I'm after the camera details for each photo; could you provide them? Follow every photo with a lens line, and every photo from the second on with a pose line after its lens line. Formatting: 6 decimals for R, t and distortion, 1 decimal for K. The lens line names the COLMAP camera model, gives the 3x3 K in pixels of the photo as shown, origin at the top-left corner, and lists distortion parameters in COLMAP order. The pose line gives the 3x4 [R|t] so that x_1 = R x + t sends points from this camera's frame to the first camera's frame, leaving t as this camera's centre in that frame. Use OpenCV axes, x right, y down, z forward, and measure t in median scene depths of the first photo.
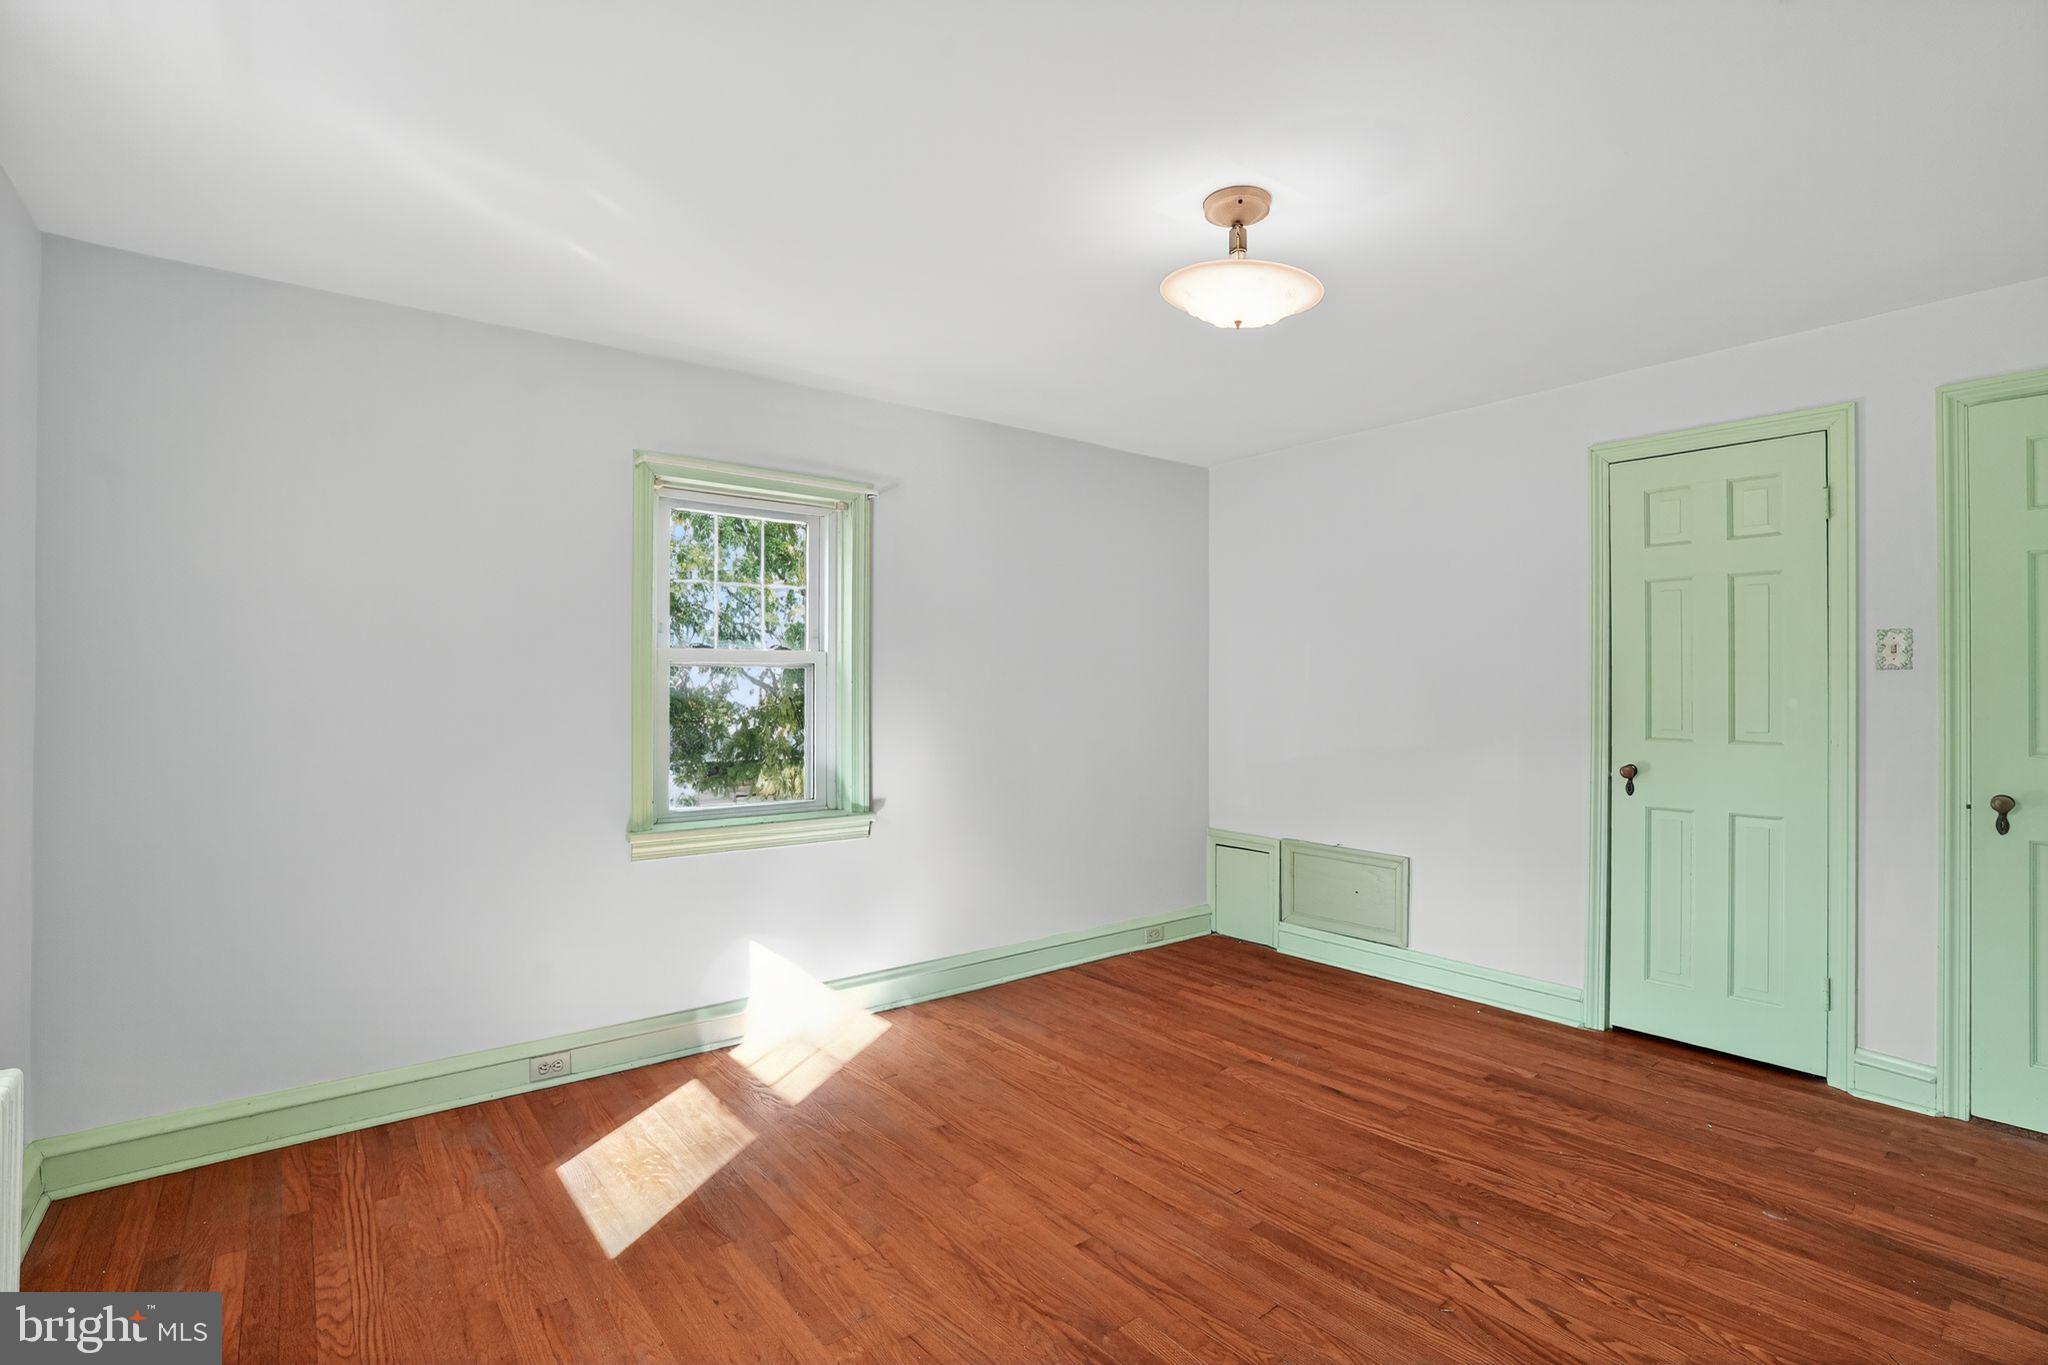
lens RADIAL K [[944.8, 0, 1024.0], [0, 944.8, 682.5], [0, 0, 1]] dist [-0.082097, 0.038160]
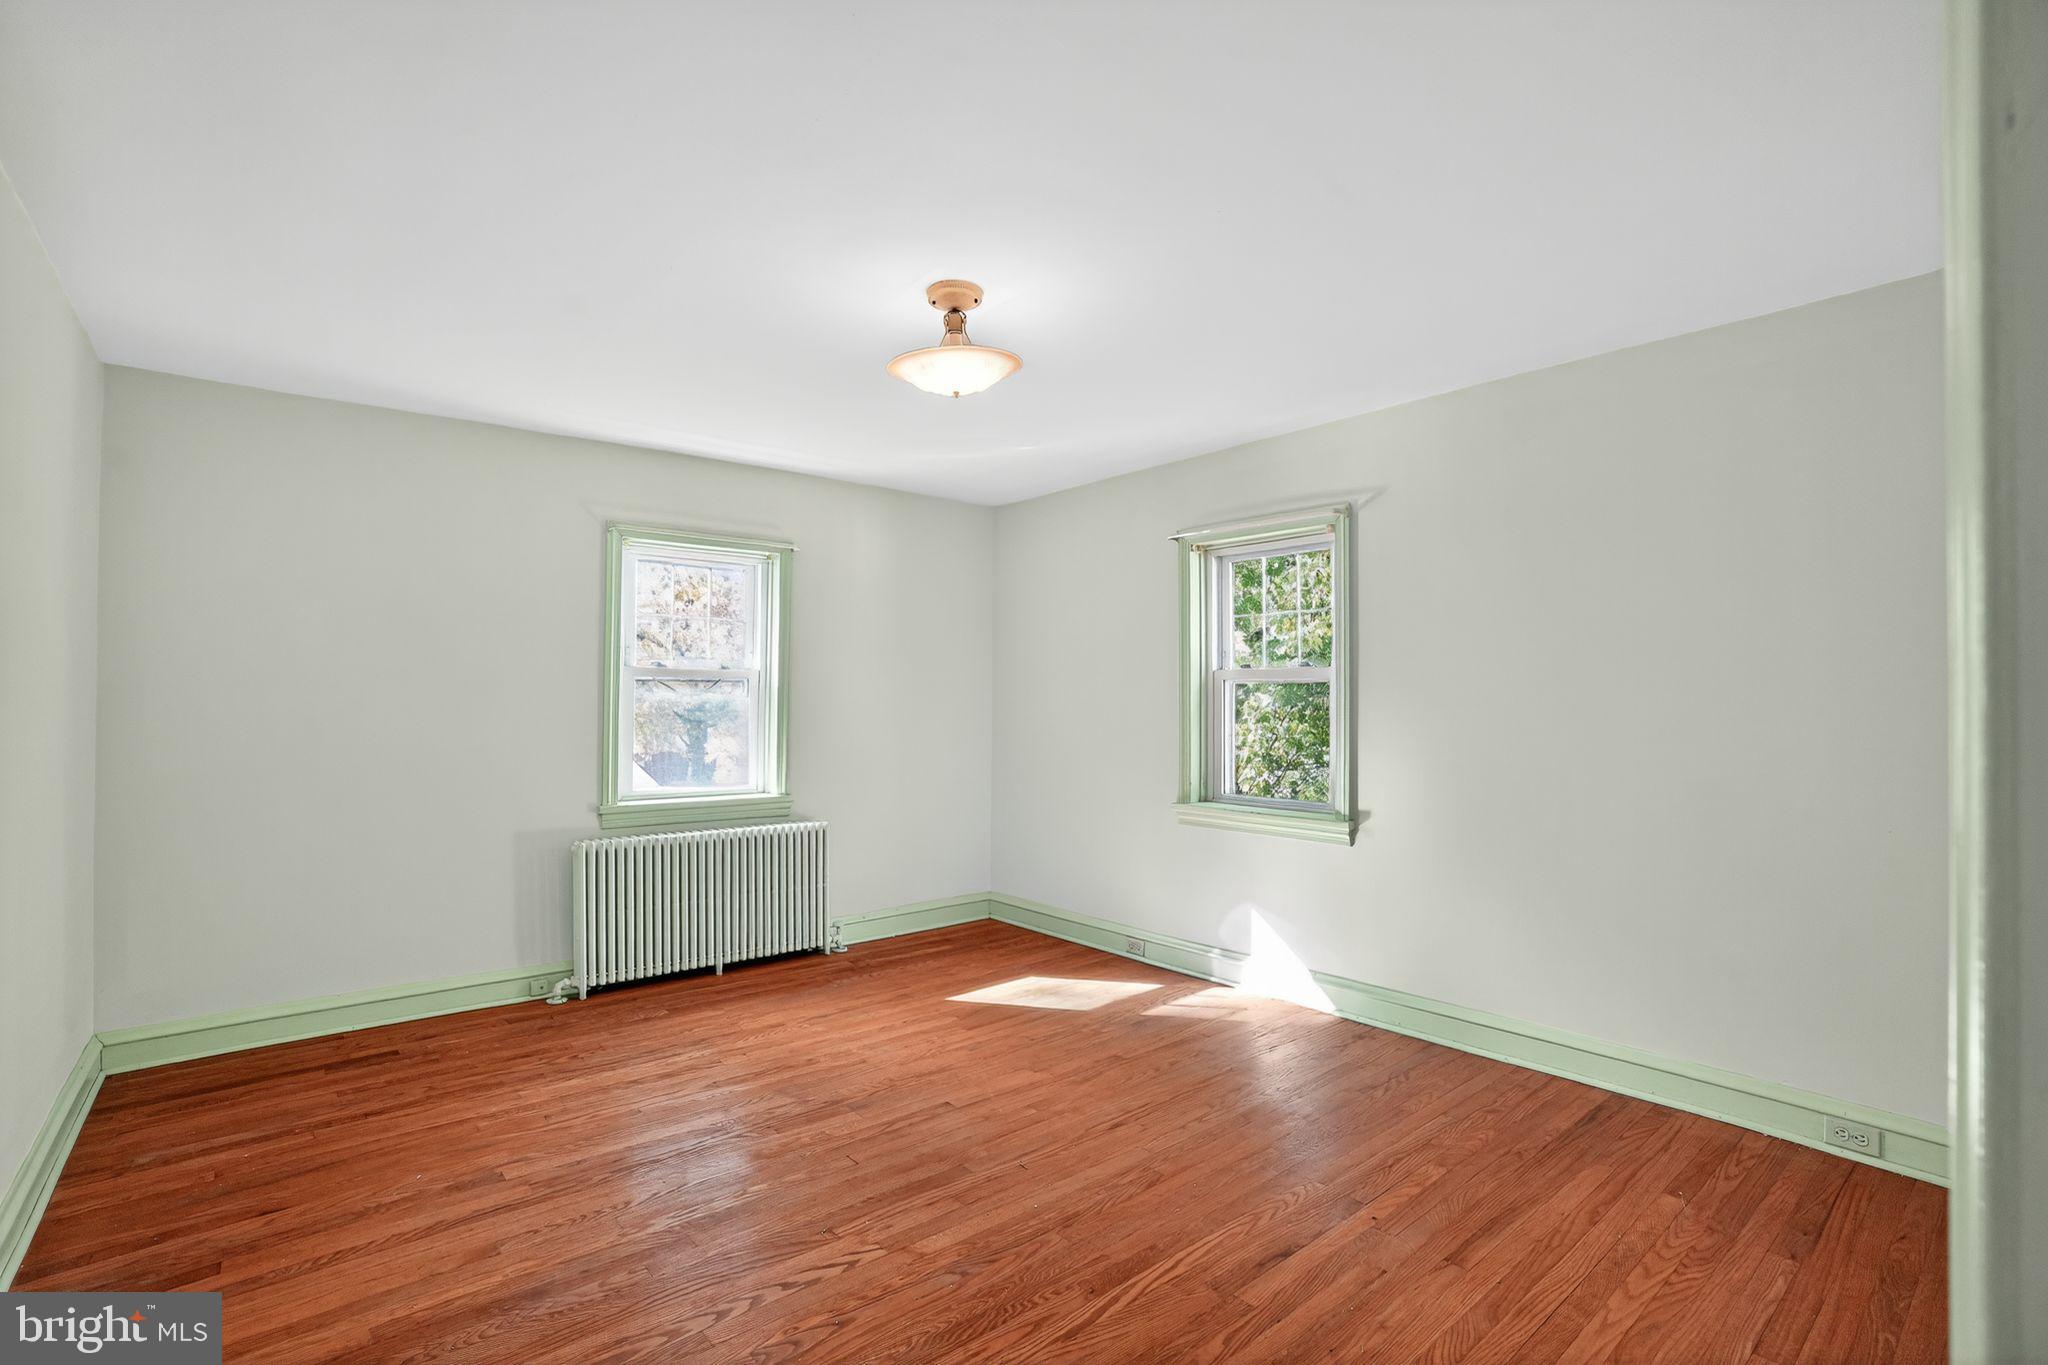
lens RADIAL K [[933.7, 0, 1024.0], [0, 933.7, 682.5], [0, 0, 1]] dist [-0.027193, 0.000148]
pose [[0.037881, -0.022881, -0.999020, 1.216644], [0.005452, 0.999728, -0.022690, 0.013071], [0.999267, -0.004587, 0.037995, 0.885244]]
